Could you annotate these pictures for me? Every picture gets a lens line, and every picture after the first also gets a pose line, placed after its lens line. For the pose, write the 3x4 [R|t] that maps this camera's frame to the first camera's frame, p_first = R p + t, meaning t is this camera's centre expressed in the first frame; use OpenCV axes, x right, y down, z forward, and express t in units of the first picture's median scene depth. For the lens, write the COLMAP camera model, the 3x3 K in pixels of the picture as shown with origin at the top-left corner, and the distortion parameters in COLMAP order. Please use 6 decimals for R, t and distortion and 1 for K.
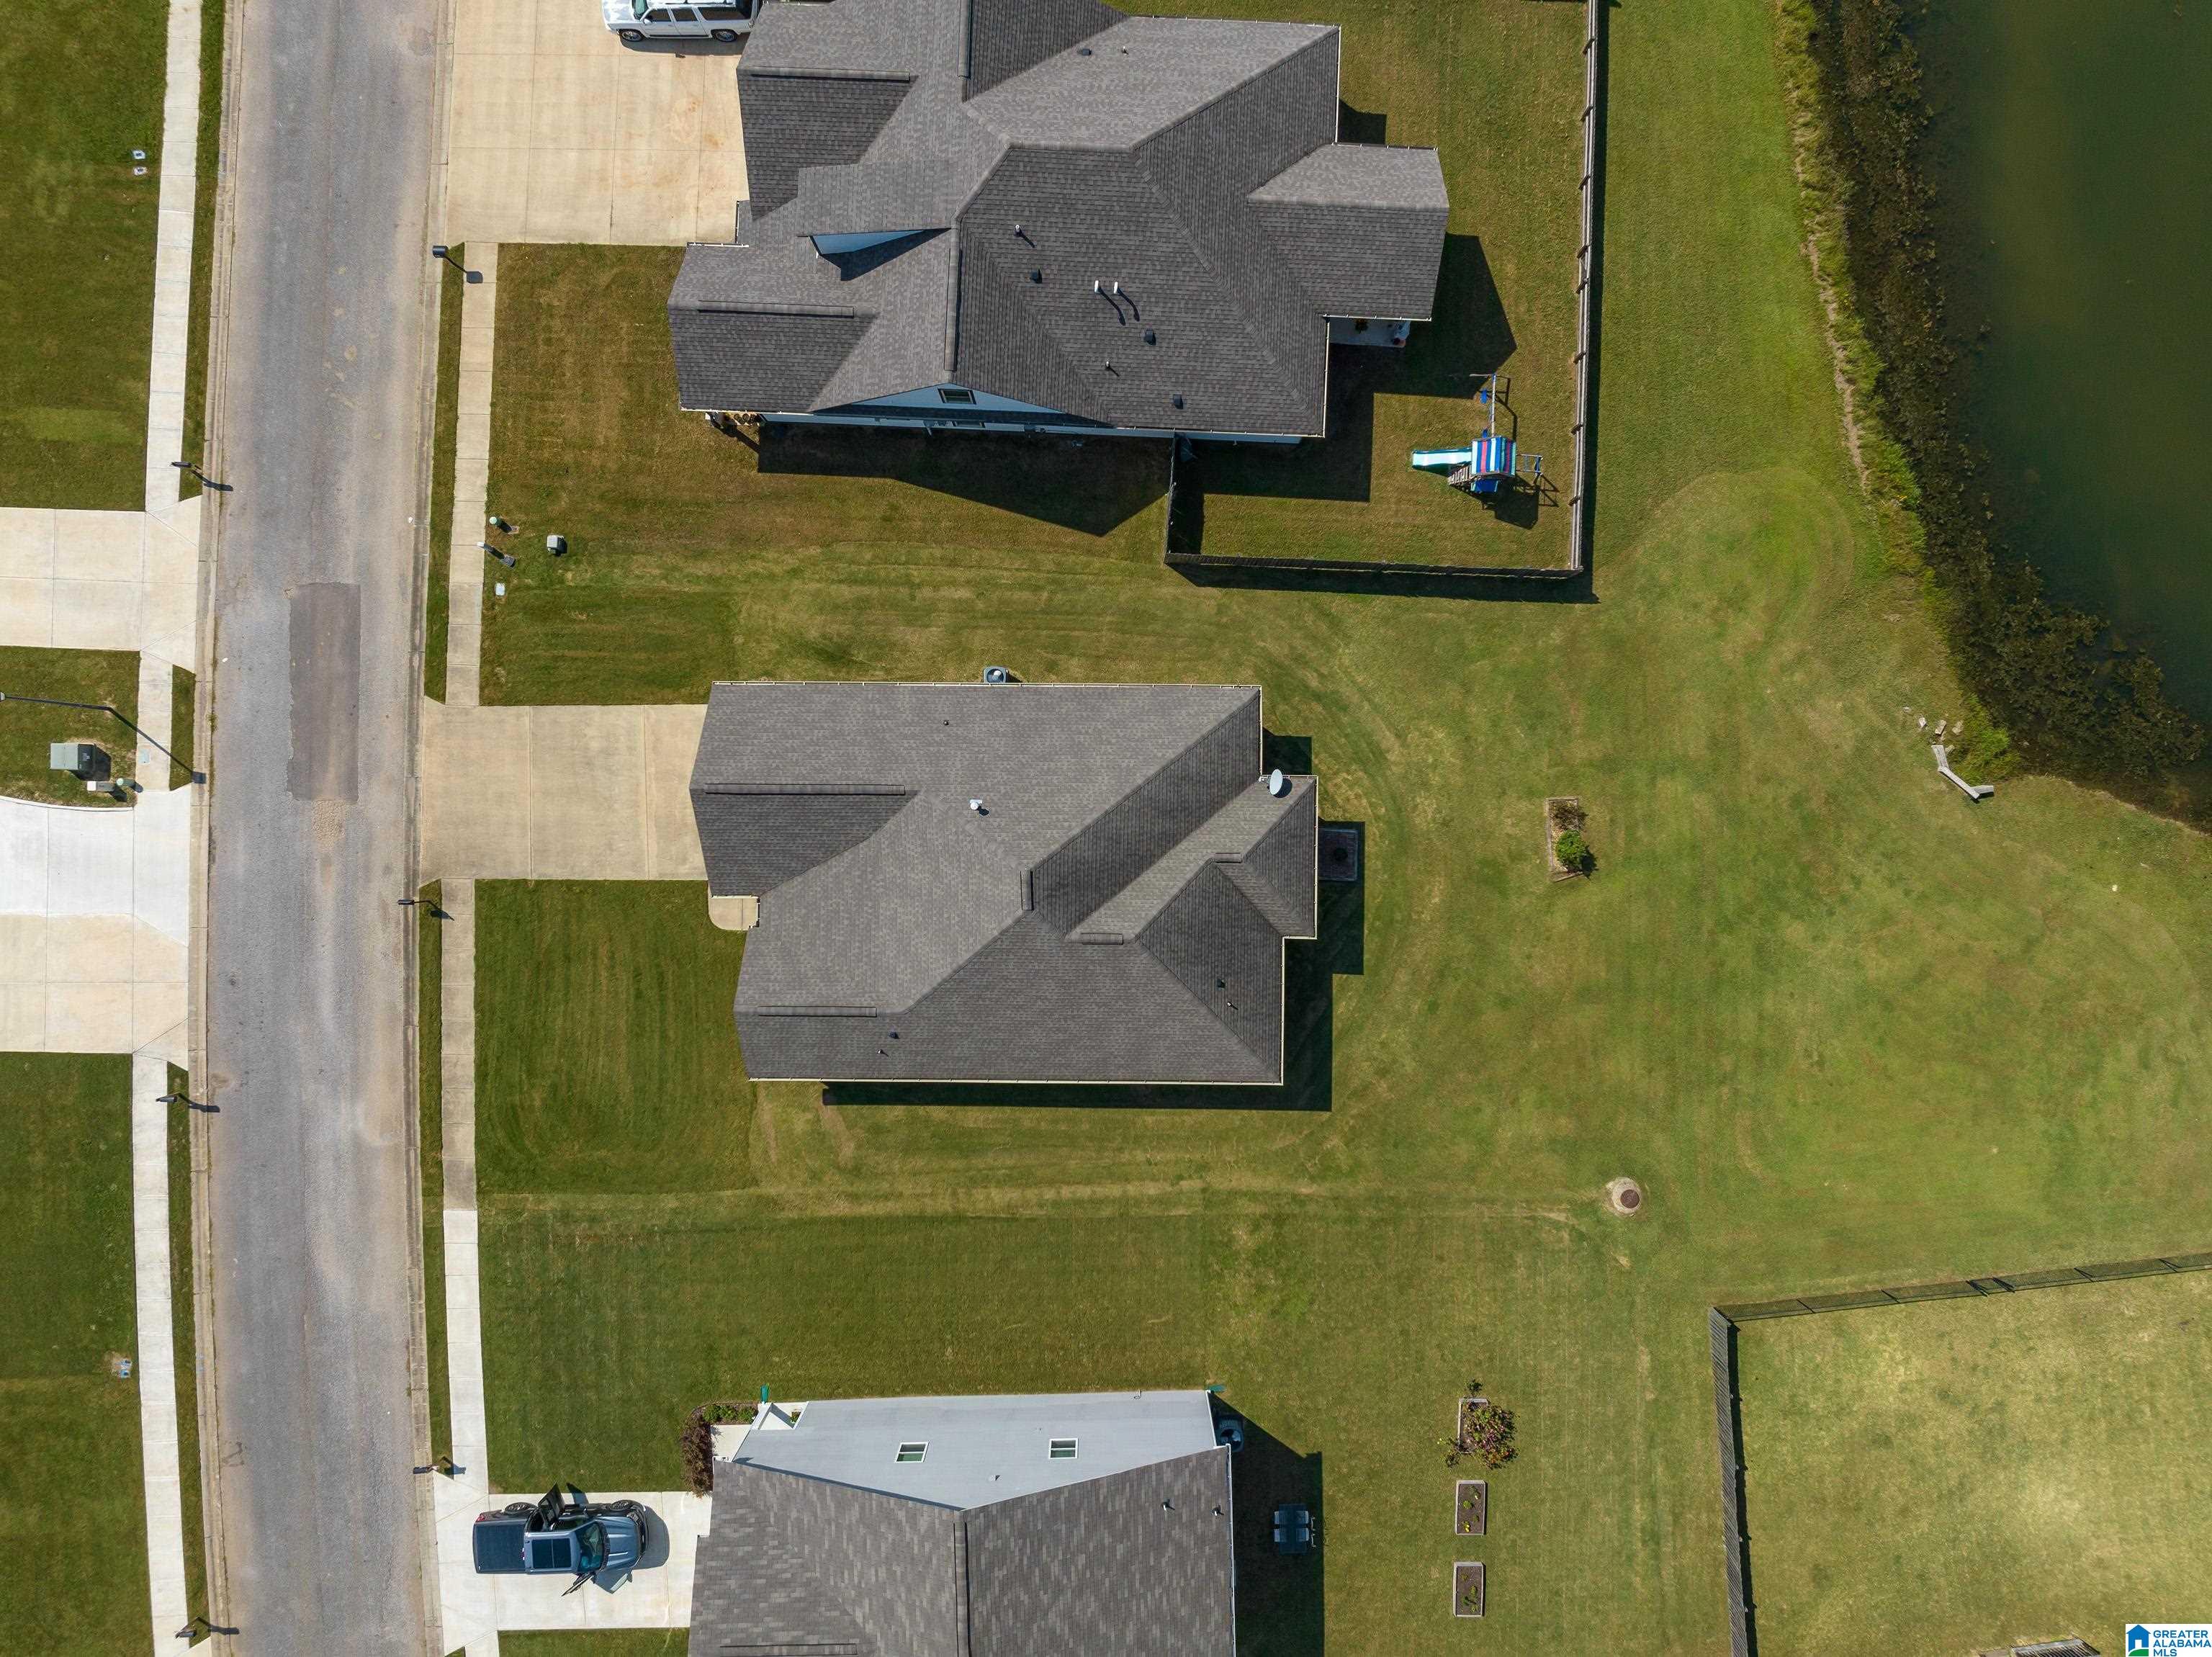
lens RADIAL K [[1561.9, 0, 1113.1], [0, 1561.9, 822.4], [0, 0, 1]] dist [-0.045231, 0.015972]
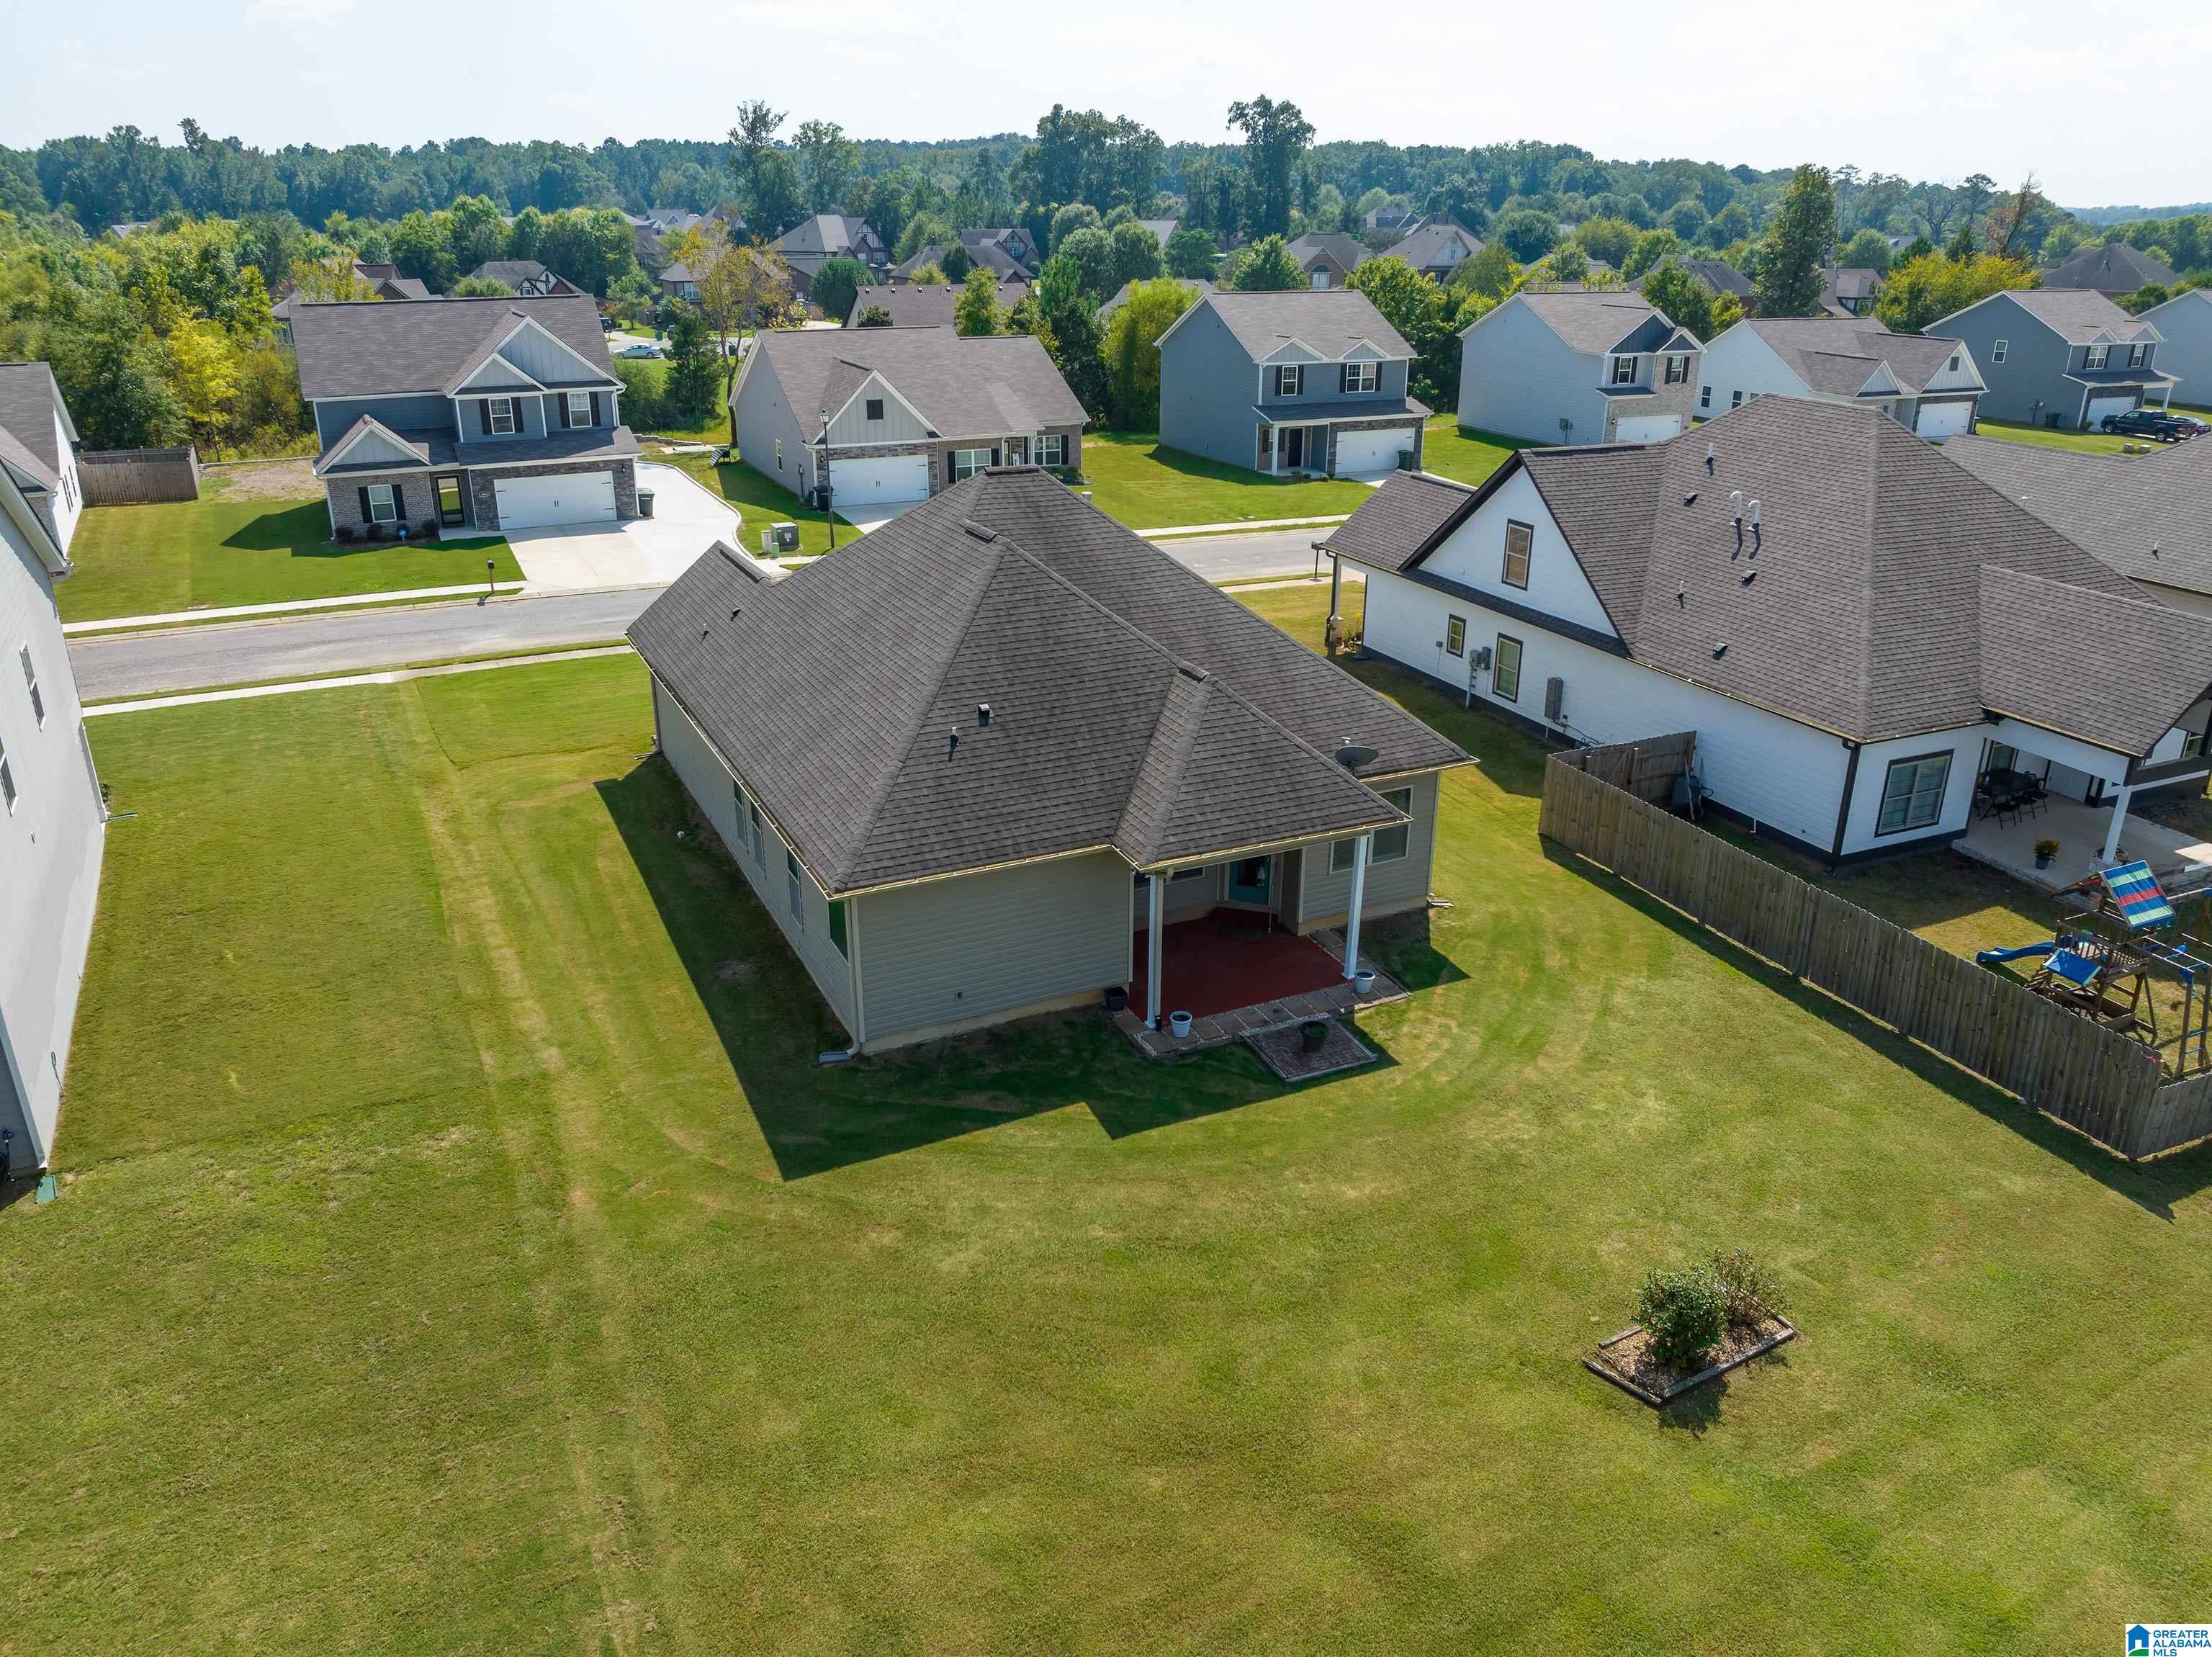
lens RADIAL K [[1561.9, 0, 1106.1], [0, 1561.9, 828.6], [0, 0, 1]] dist [-0.045231, 0.015972]
pose [[0.446479, 0.331330, -0.831190, 0.493401], [-0.894780, 0.159984, -0.416863, 0.267021], [-0.005142, 0.929852, 0.367897, 0.760198]]
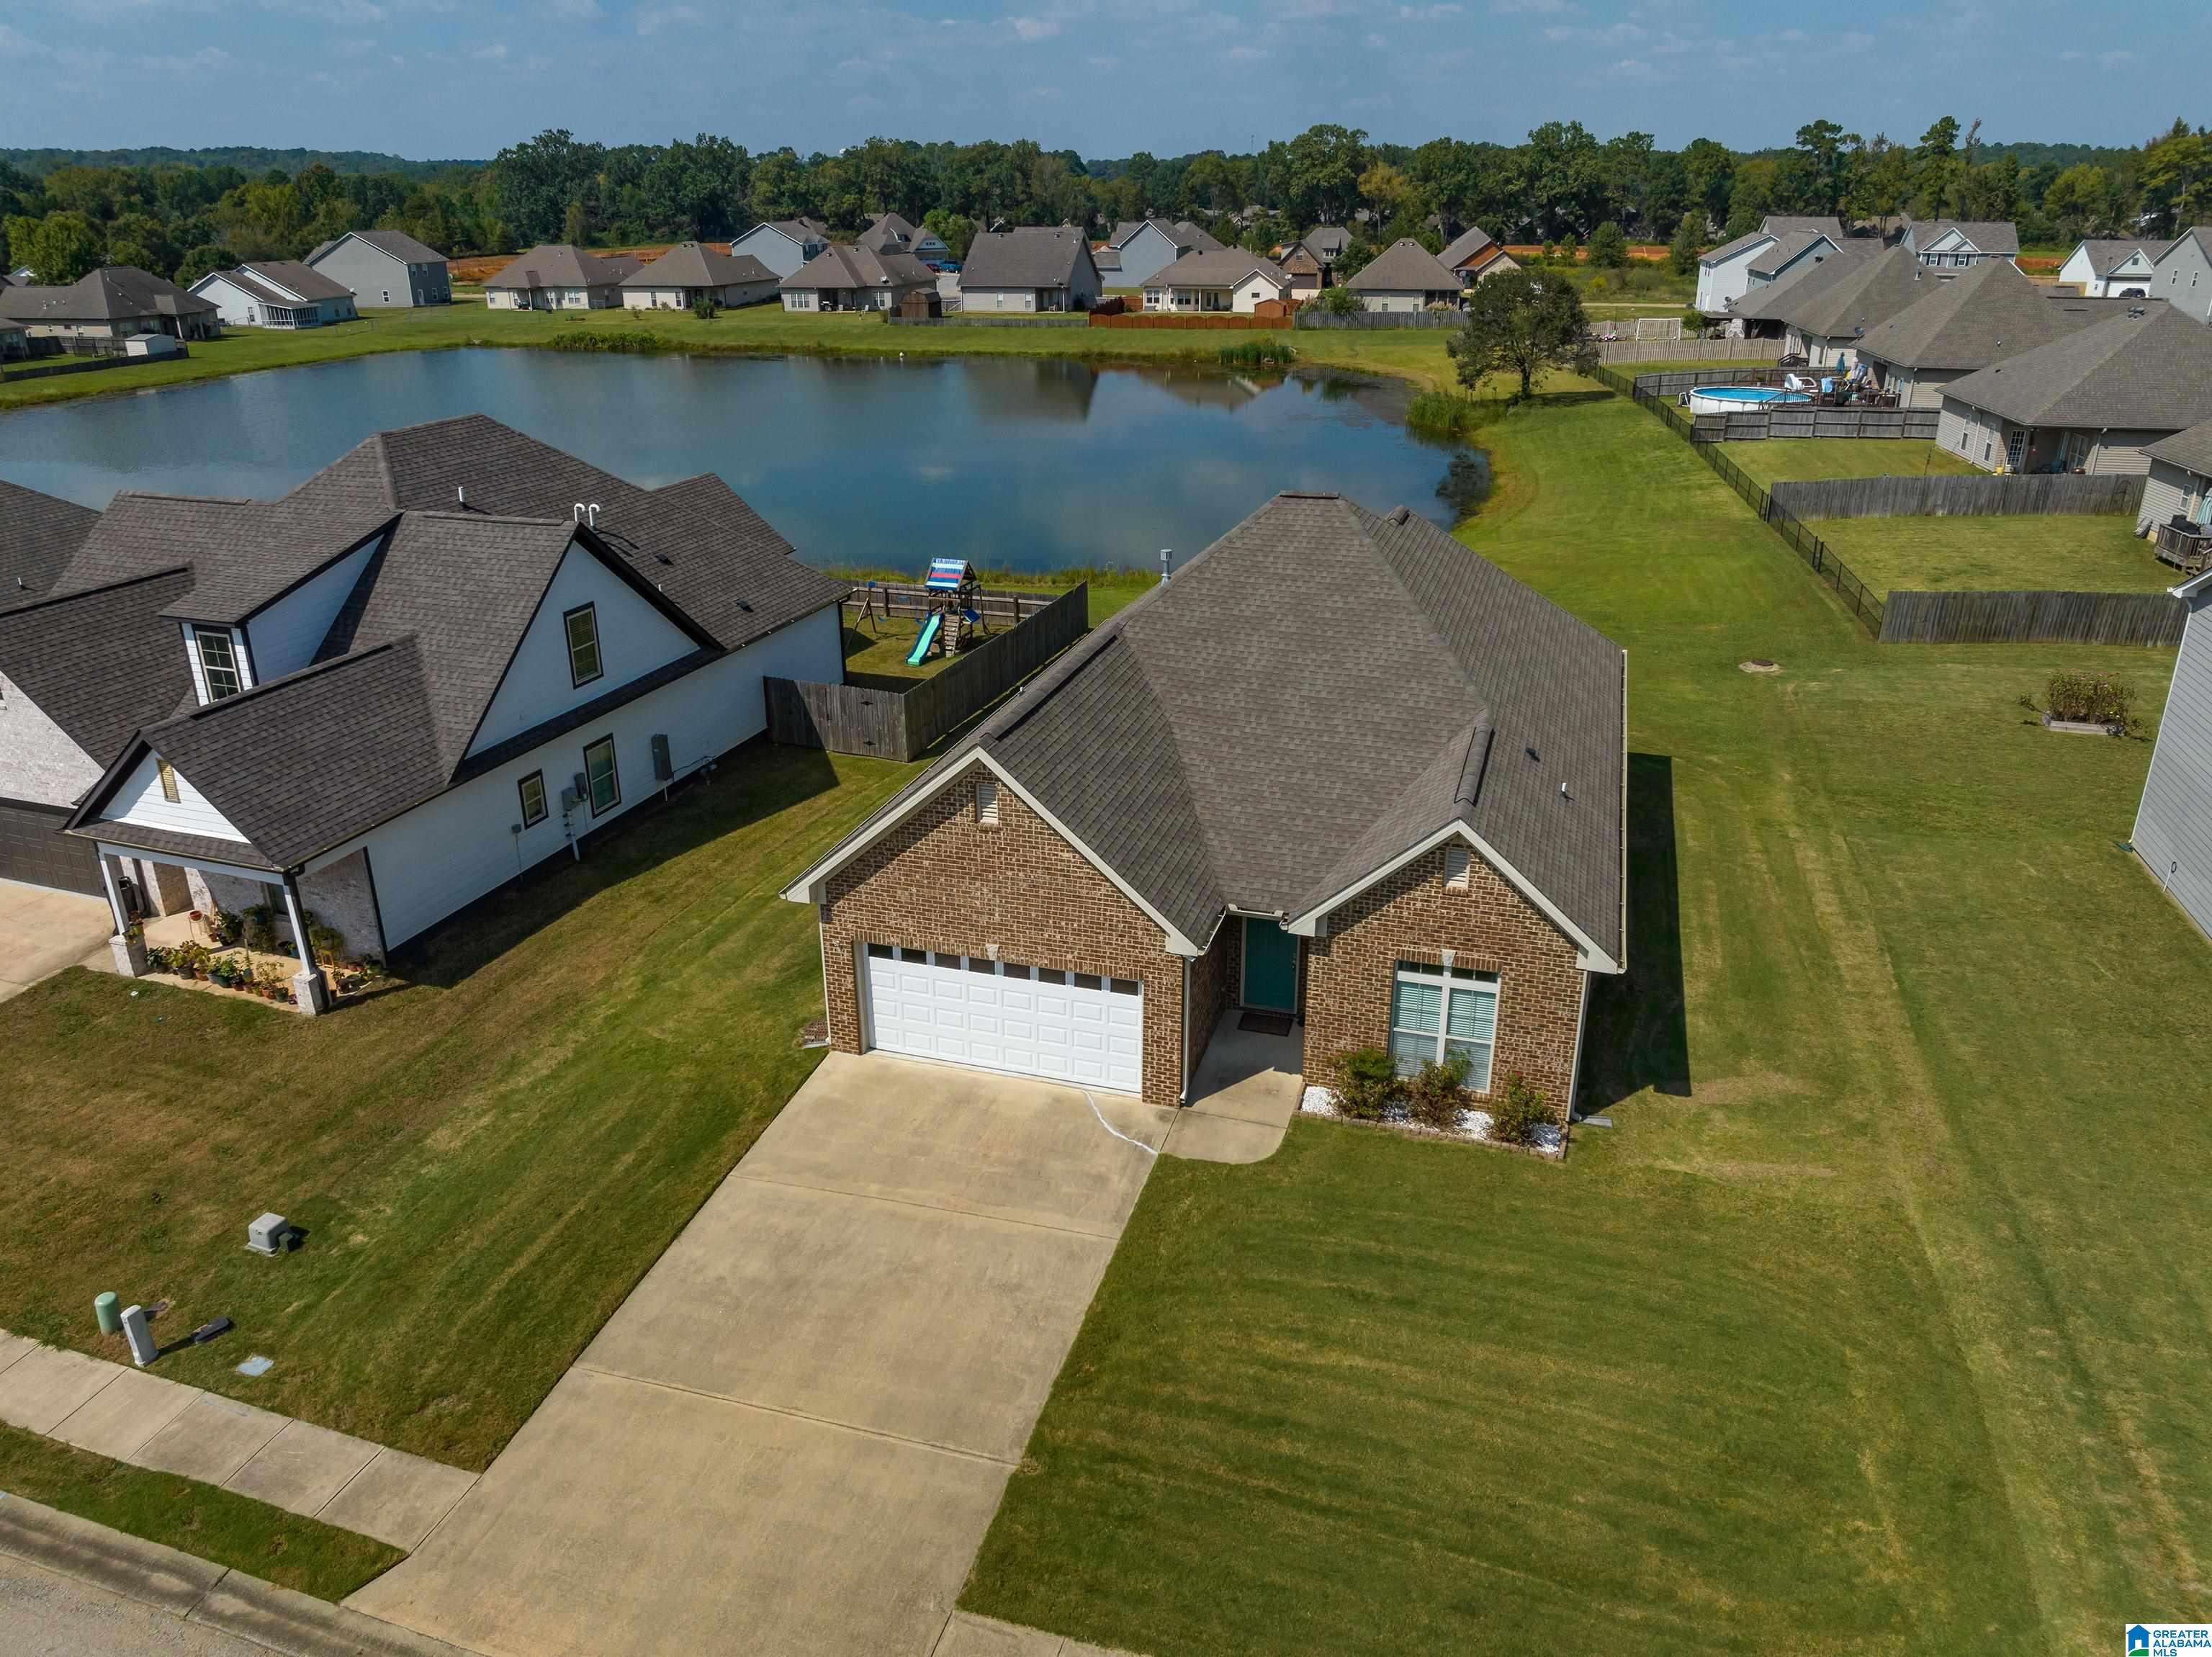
lens RADIAL K [[1561.9, 0, 1105.7], [0, 1561.9, 813.6], [0, 0, 1]] dist [-0.045231, 0.015972]
pose [[0.290276, -0.363249, 0.885319, -0.613913], [0.956898, 0.101214, -0.272217, 0.131345], [0.009276, 0.926178, 0.376973, 0.741424]]
